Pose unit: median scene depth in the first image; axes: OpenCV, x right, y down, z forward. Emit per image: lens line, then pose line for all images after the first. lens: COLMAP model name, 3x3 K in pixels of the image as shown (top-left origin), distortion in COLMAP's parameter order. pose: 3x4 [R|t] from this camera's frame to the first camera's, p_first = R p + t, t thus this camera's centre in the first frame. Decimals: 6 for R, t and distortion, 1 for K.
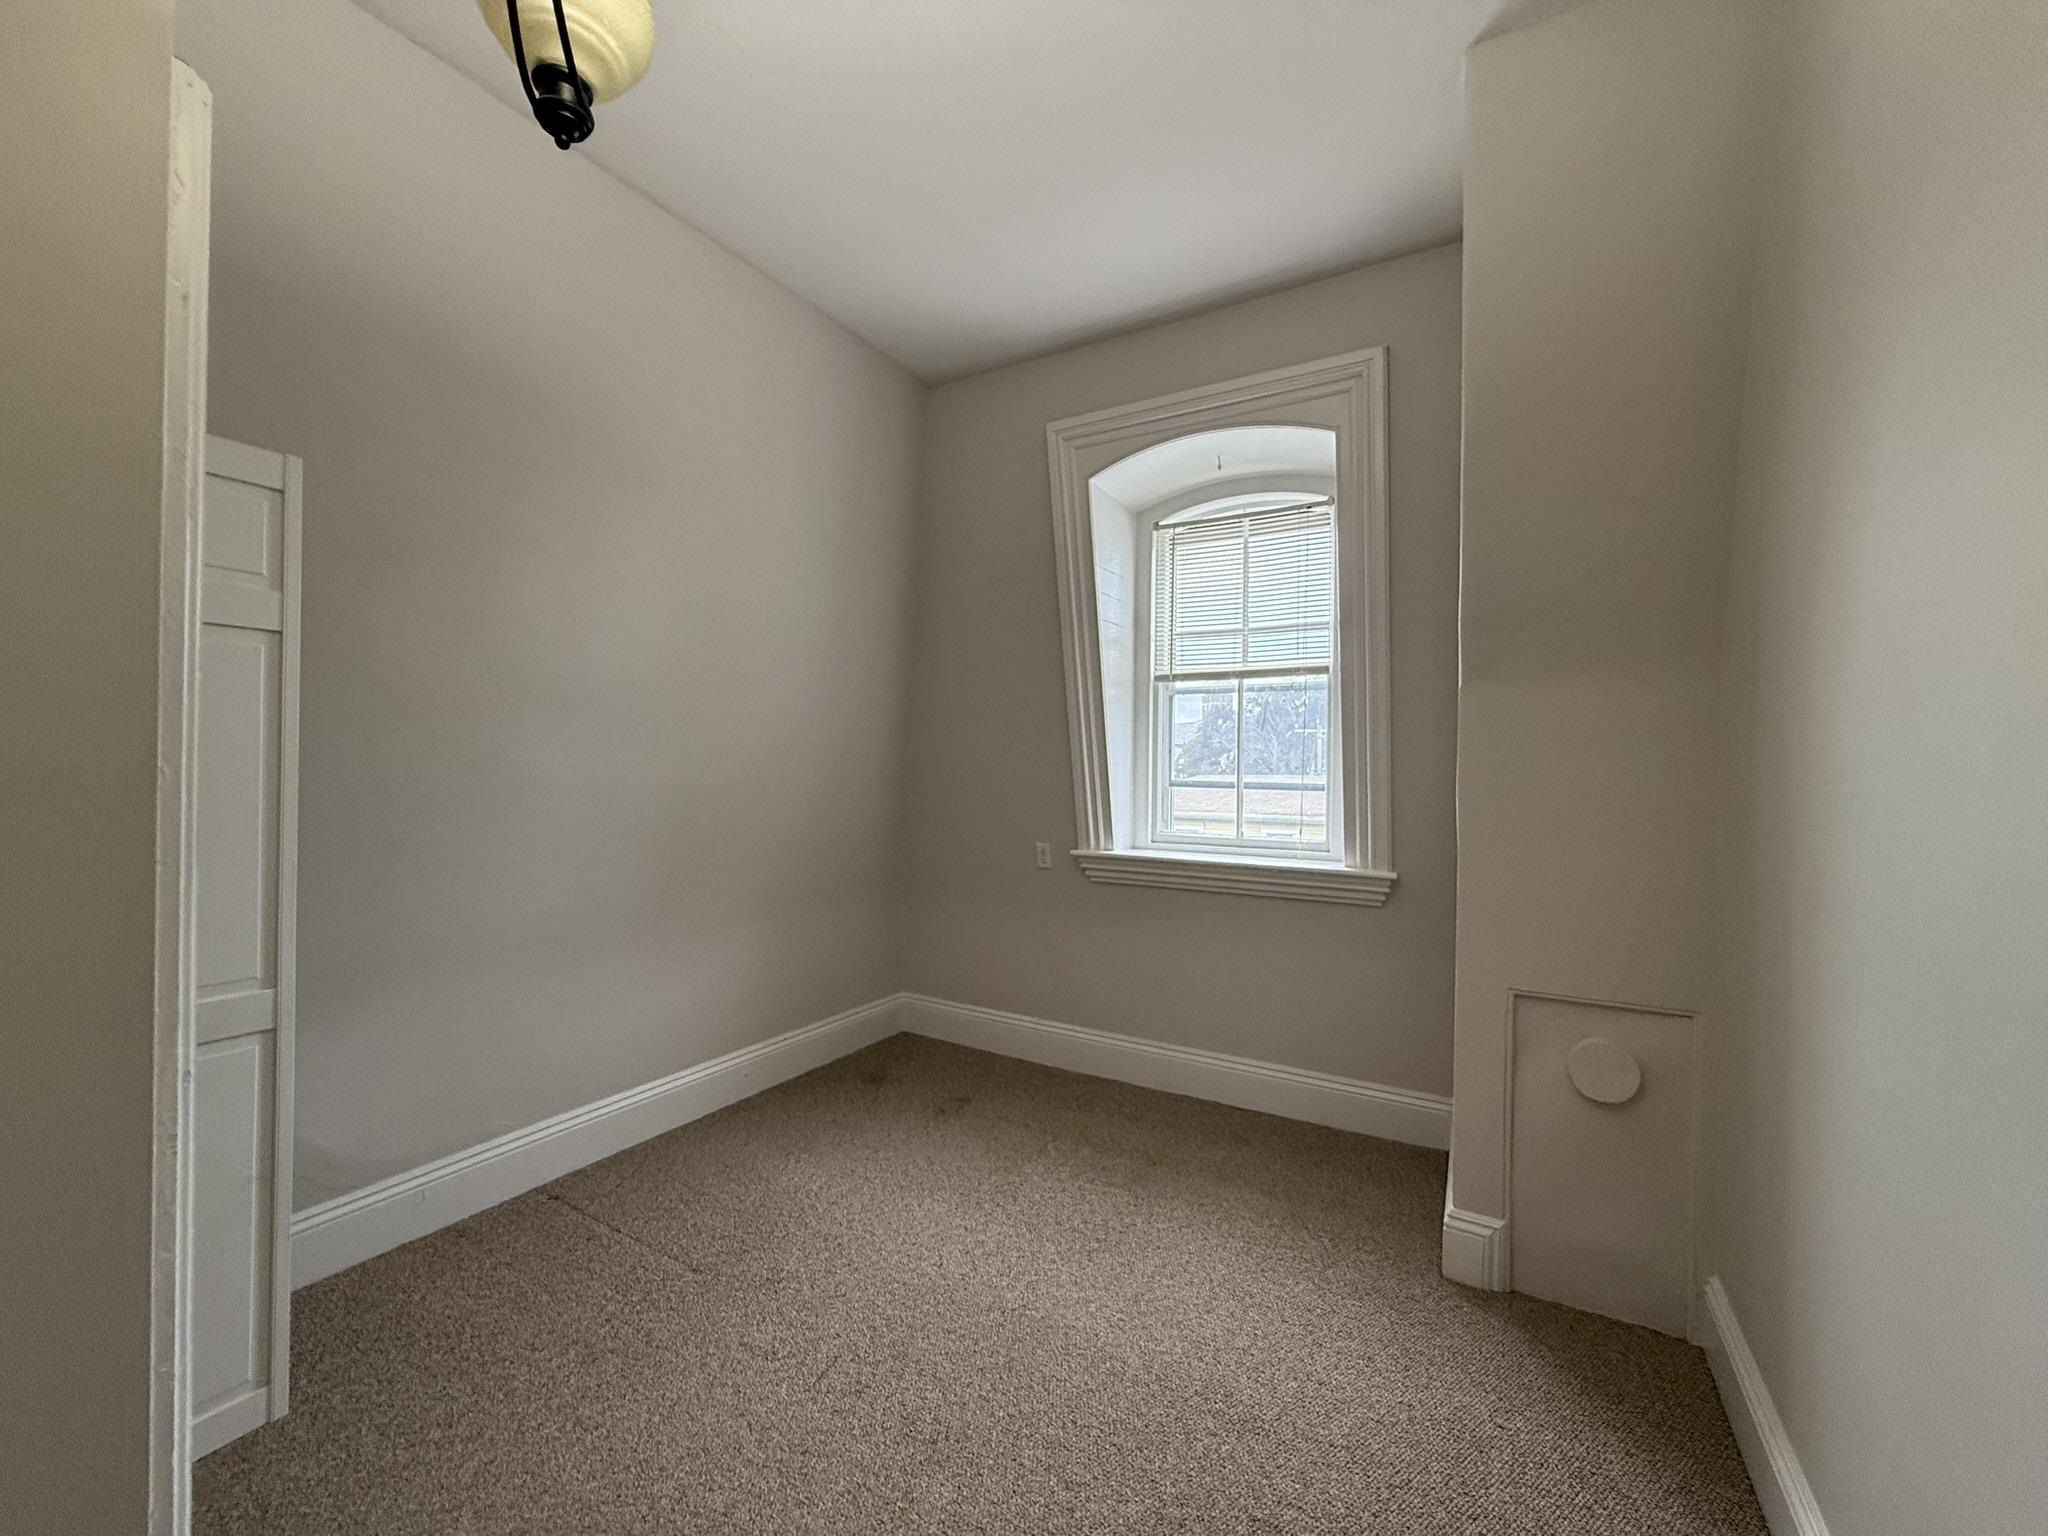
lens RADIAL K [[830.0, 0, 1010.9], [0, 830.0, 774.8], [0, 0, 1]] dist [0.001642, -0.000153]
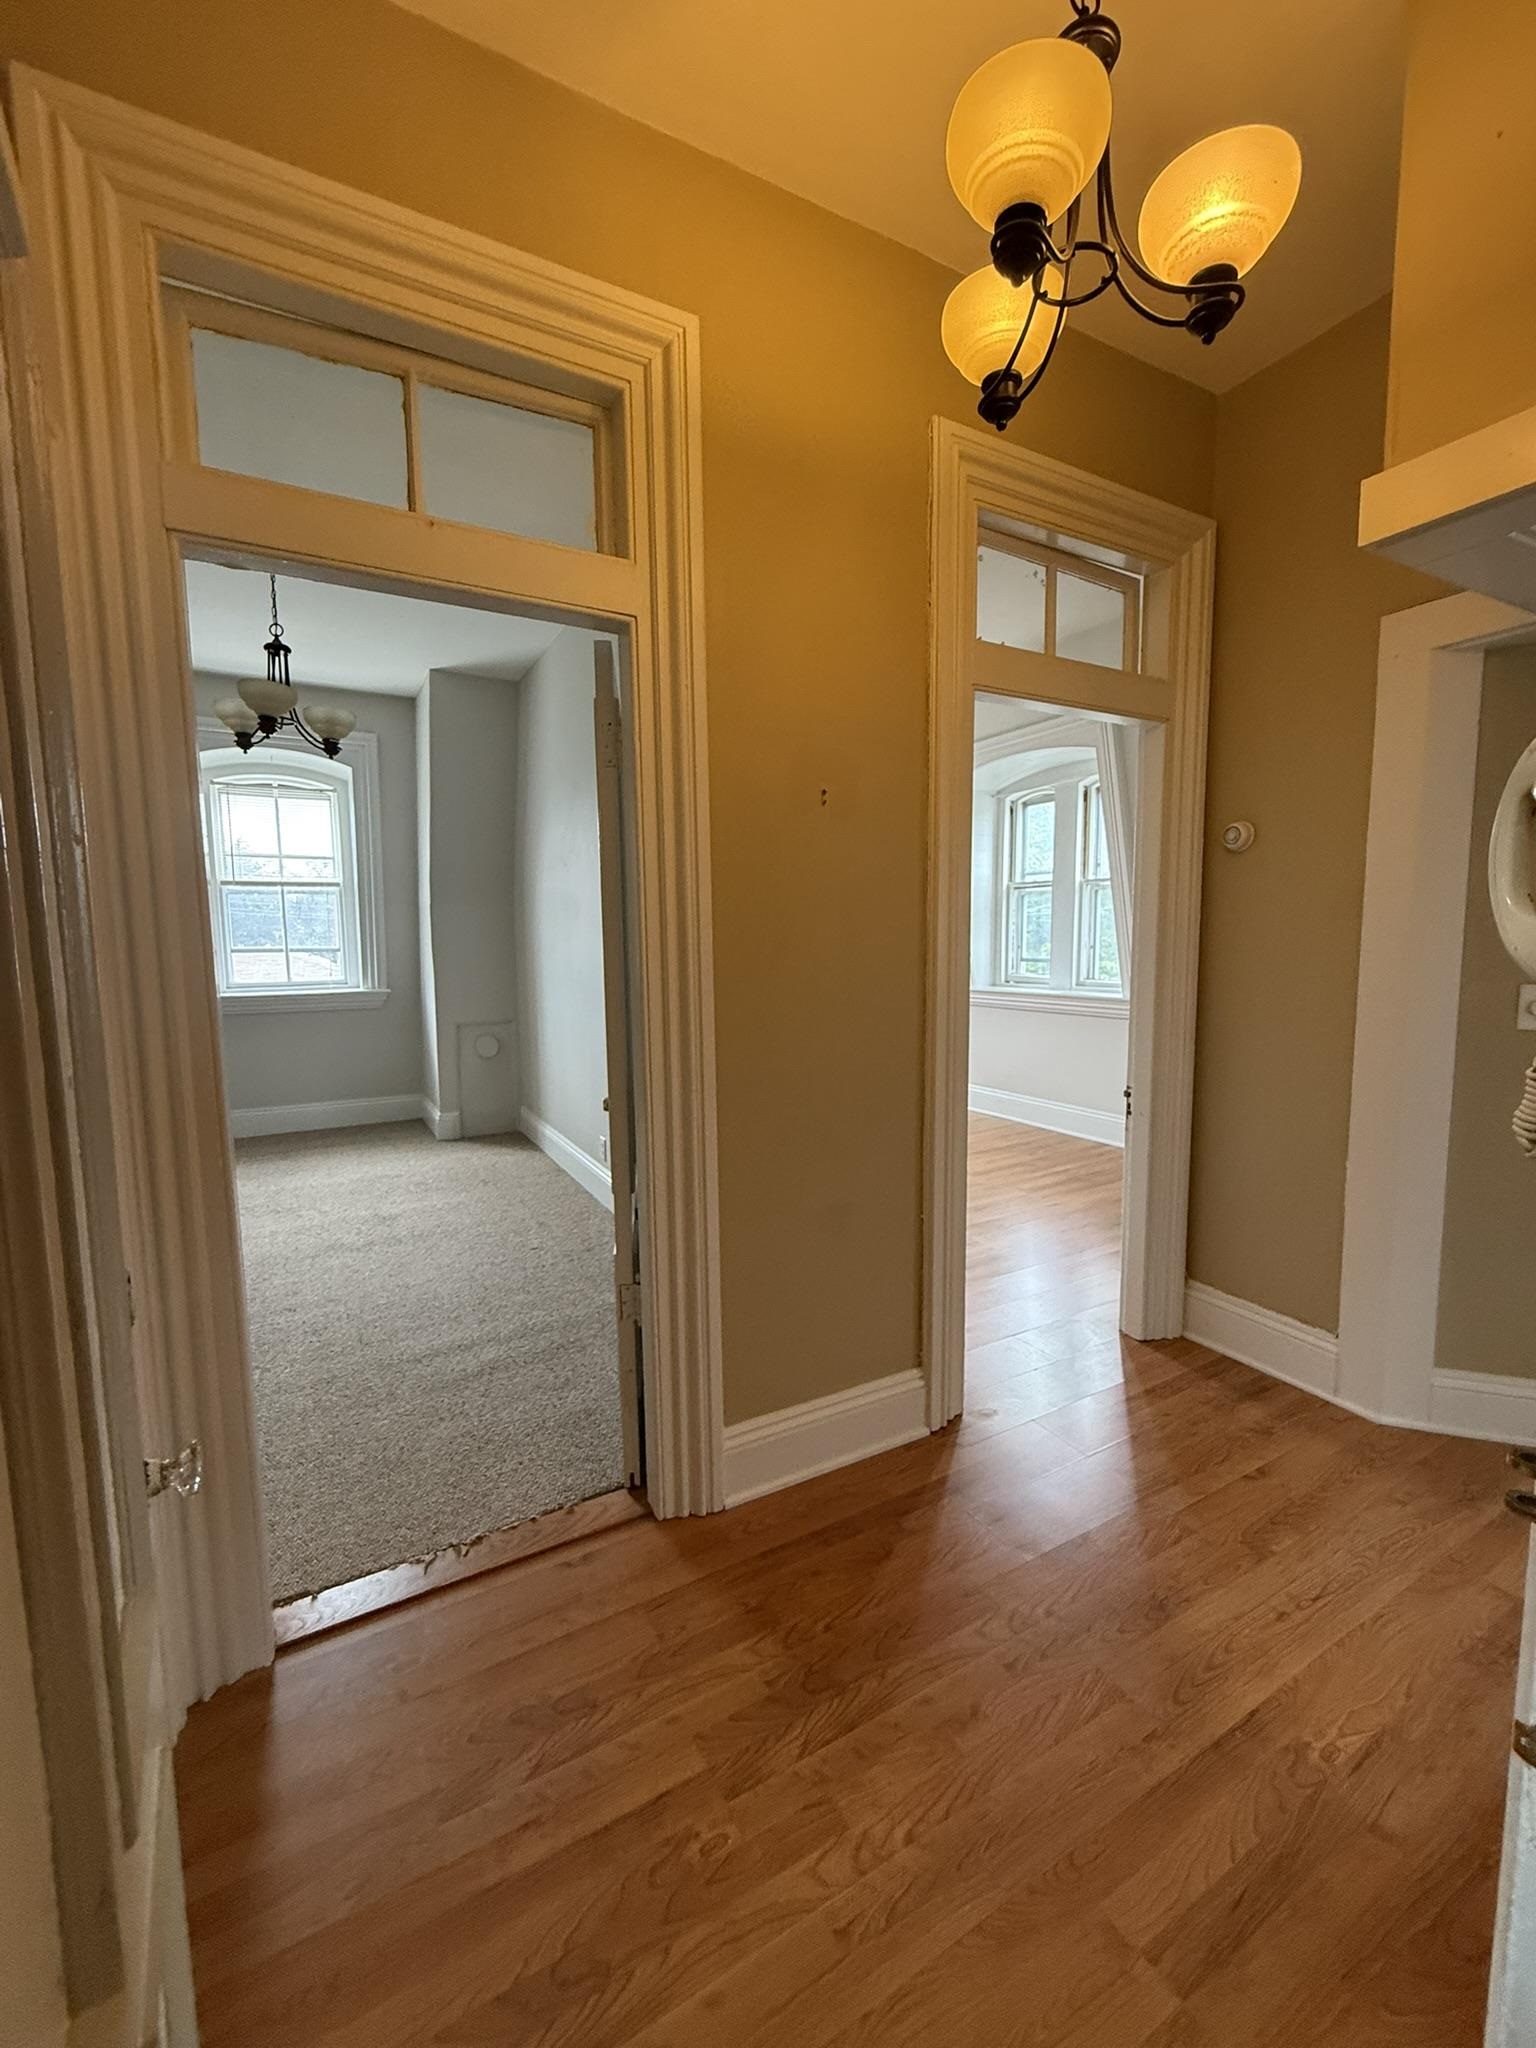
lens RADIAL K [[830.0, 0, 760.0], [0, 830.0, 1016.1], [0, 0, 1]] dist [0.001642, -0.000153]
pose [[0.520529, -0.096089, 0.848420, -0.713015], [0.023014, 0.994865, 0.098556, 0.002625], [-0.853534, -0.031776, 0.520067, -0.749839]]
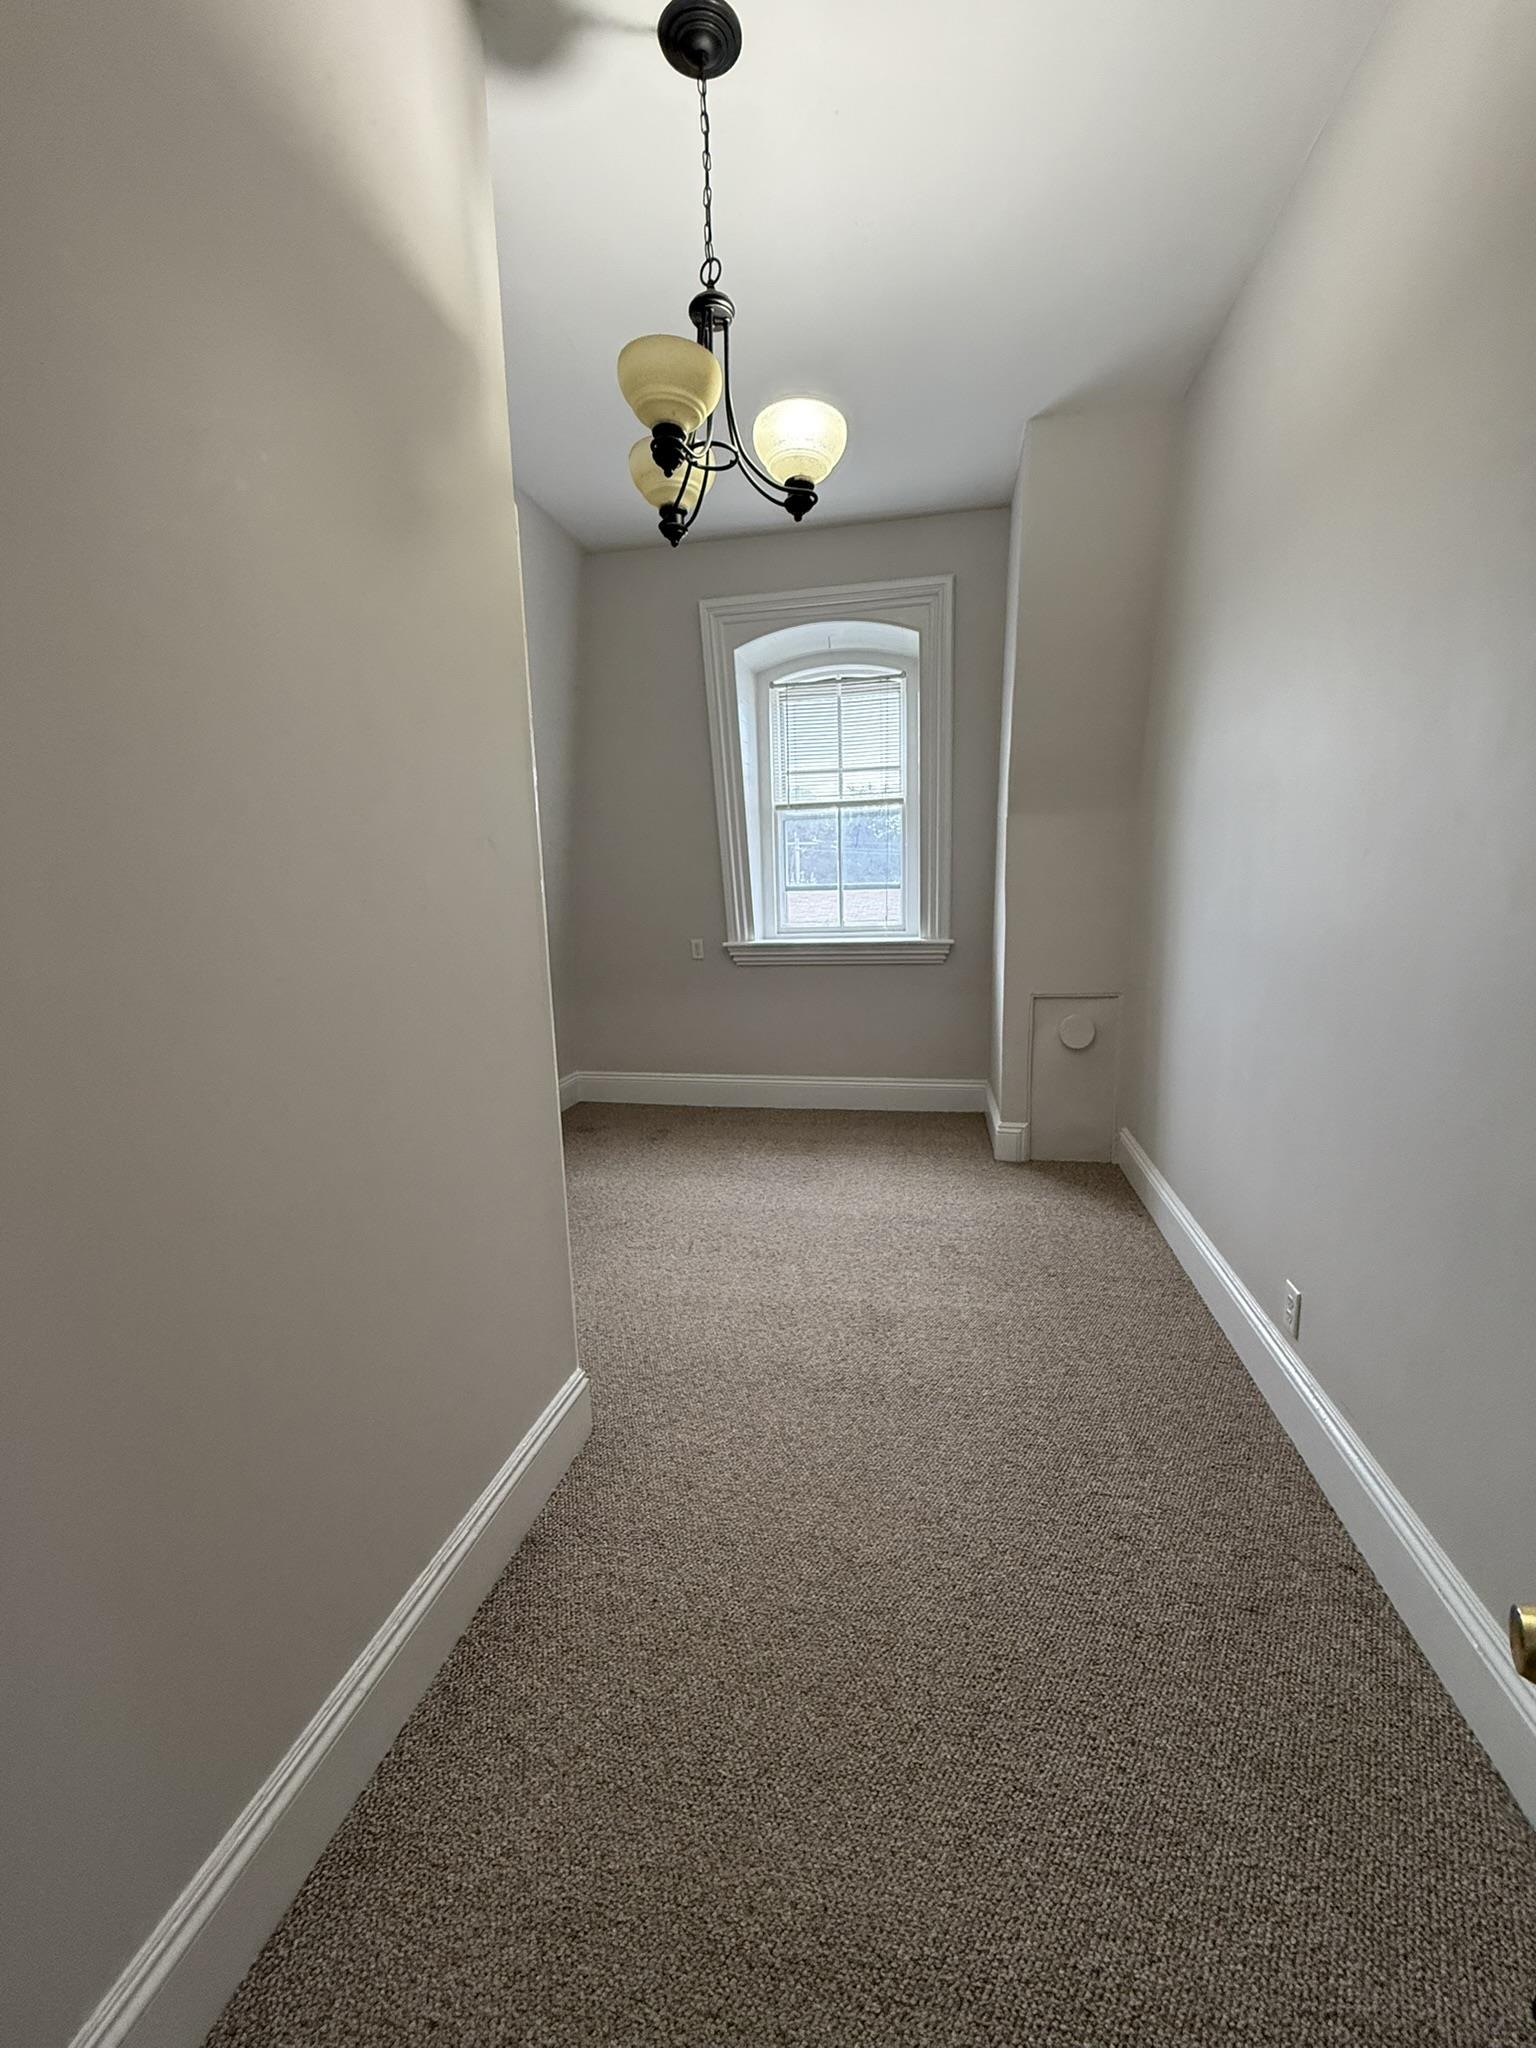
lens RADIAL K [[830.0, 0, 770.1], [0, 830.0, 1031.9], [0, 0, 1]] dist [0.001642, -0.000153]
pose [[0.945228, -0.094586, 0.312407, -0.306896], [0.042292, 0.984516, 0.170118, 0.010196], [-0.323661, -0.147588, 0.934592, -0.302669]]
